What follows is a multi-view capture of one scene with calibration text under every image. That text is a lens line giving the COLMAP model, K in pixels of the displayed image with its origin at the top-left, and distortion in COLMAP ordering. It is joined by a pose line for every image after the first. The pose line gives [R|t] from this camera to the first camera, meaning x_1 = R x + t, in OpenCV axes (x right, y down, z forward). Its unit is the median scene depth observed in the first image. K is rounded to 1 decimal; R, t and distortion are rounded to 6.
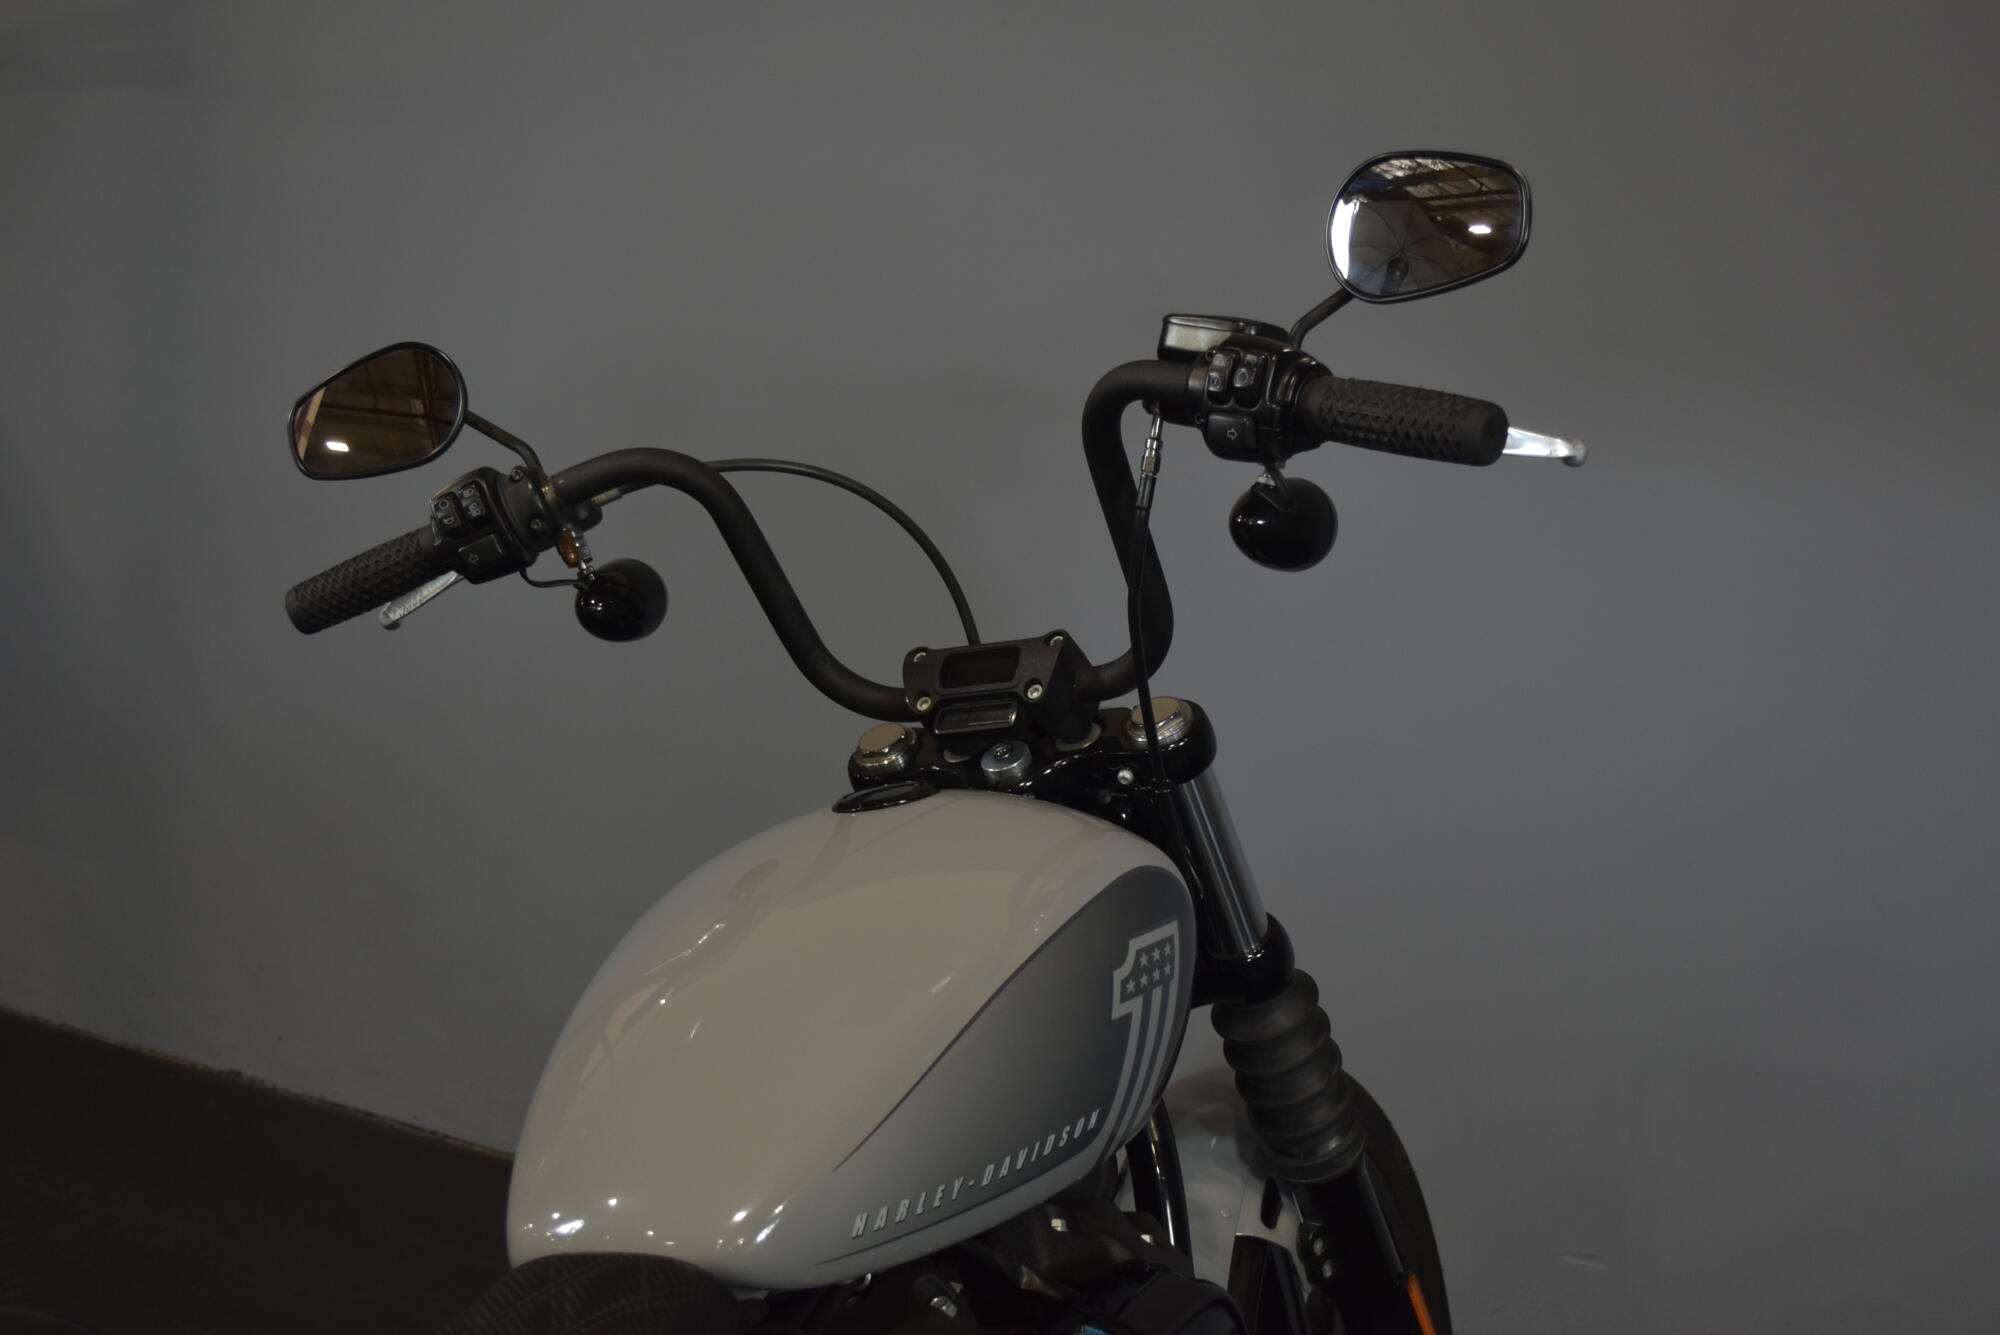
lens RADIAL K [[2726.7, 0, 986.3], [0, 2726.7, 674.3], [0, 0, 1]] dist [-0.004030, 0.000000]
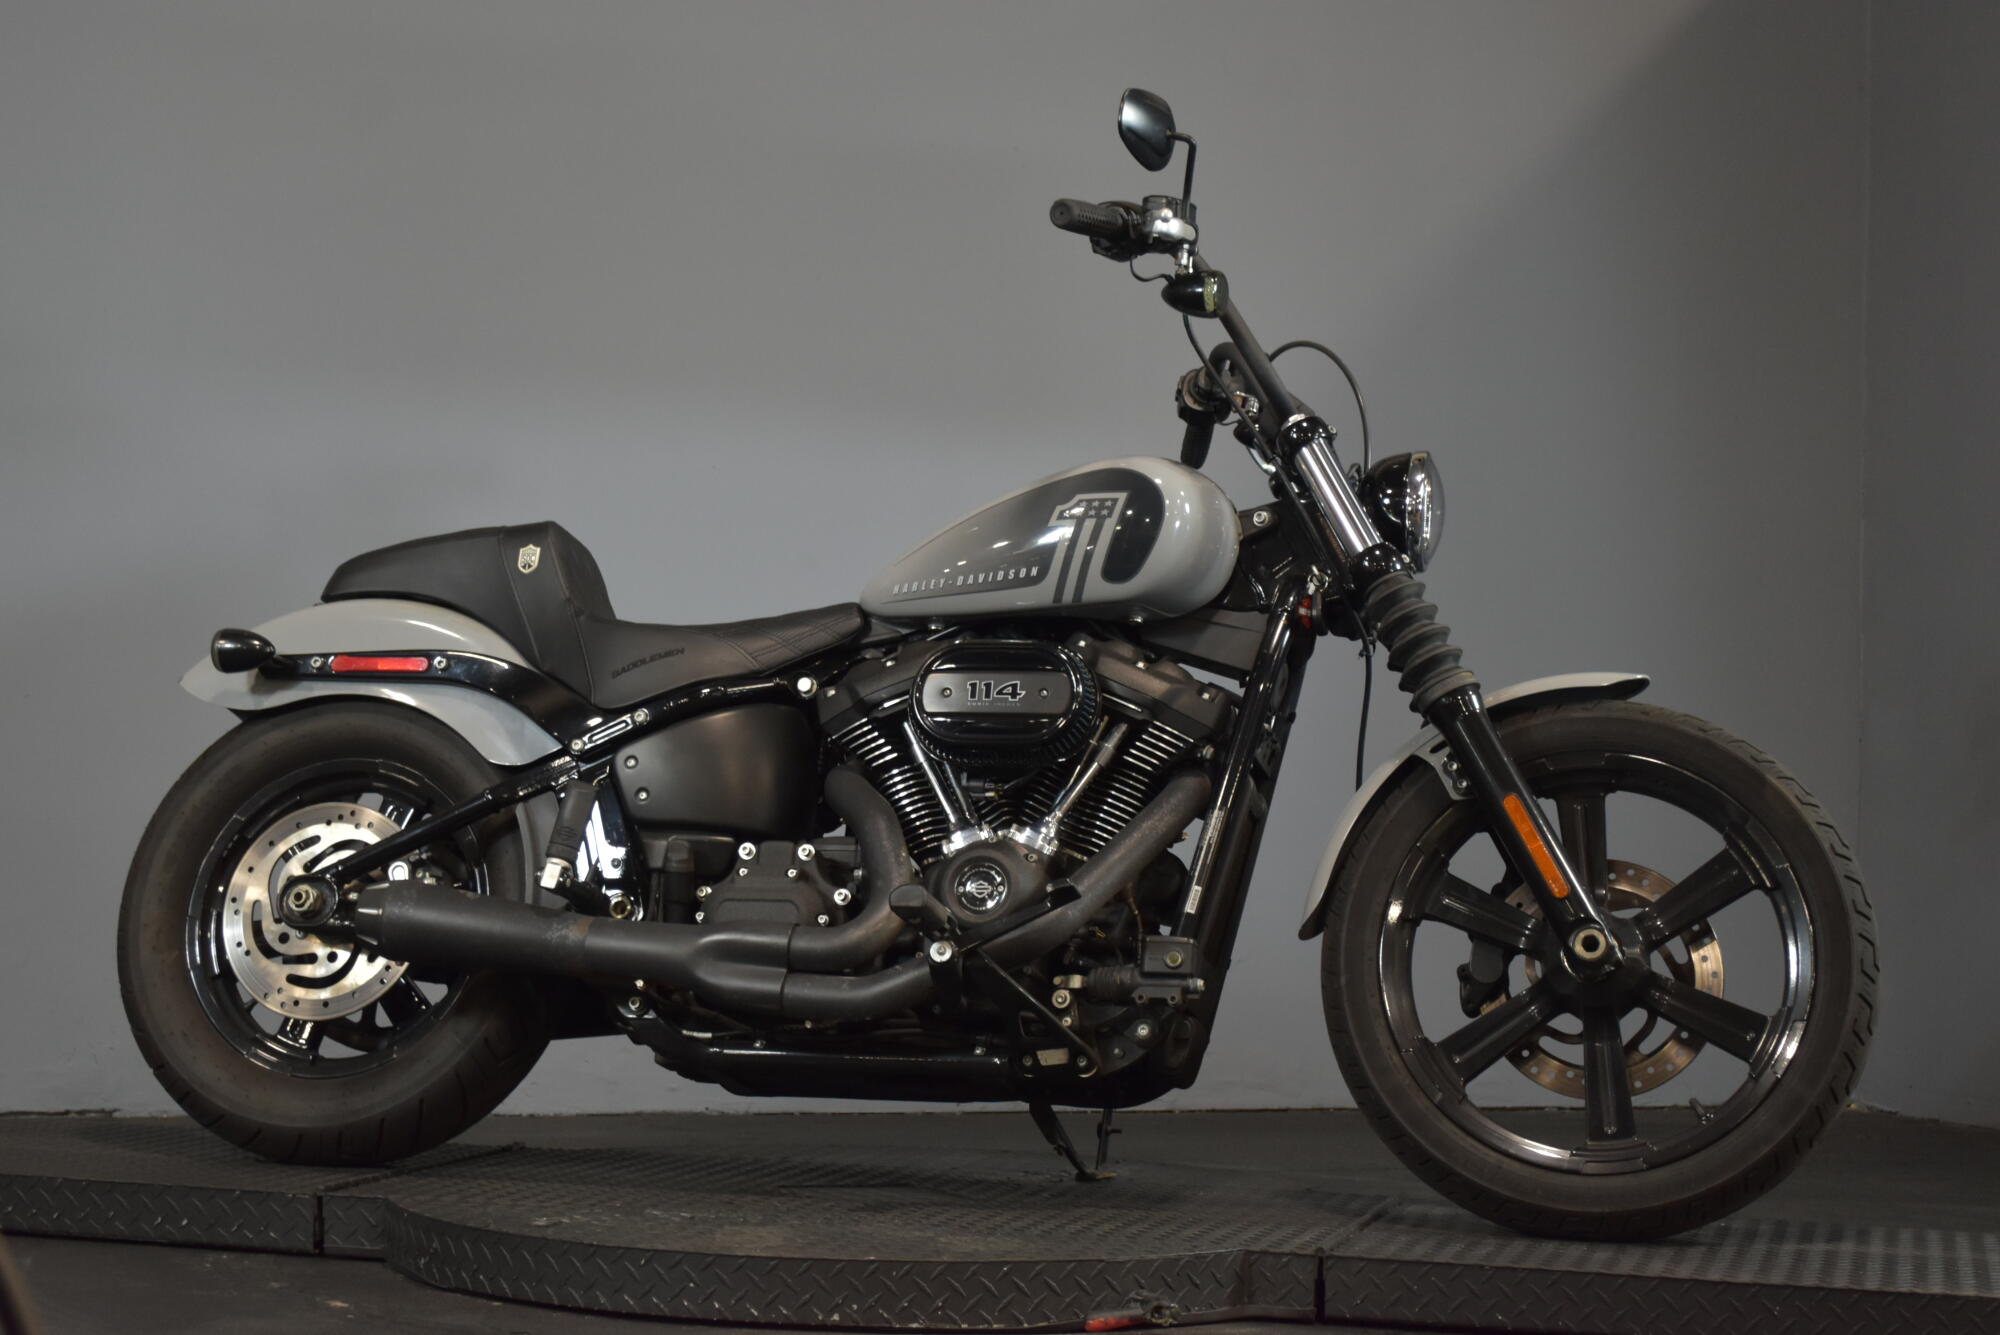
lens RADIAL K [[3247.4, 0, 991.1], [0, 3247.4, 678.8], [0, 0, 1]] dist [-0.014341, 0.000000]
pose [[0.182701, -0.120983, -0.975696, 2.324364], [-0.149358, 0.977466, -0.149170, 0.584142], [0.971757, 0.172981, 0.160515, 0.528247]]
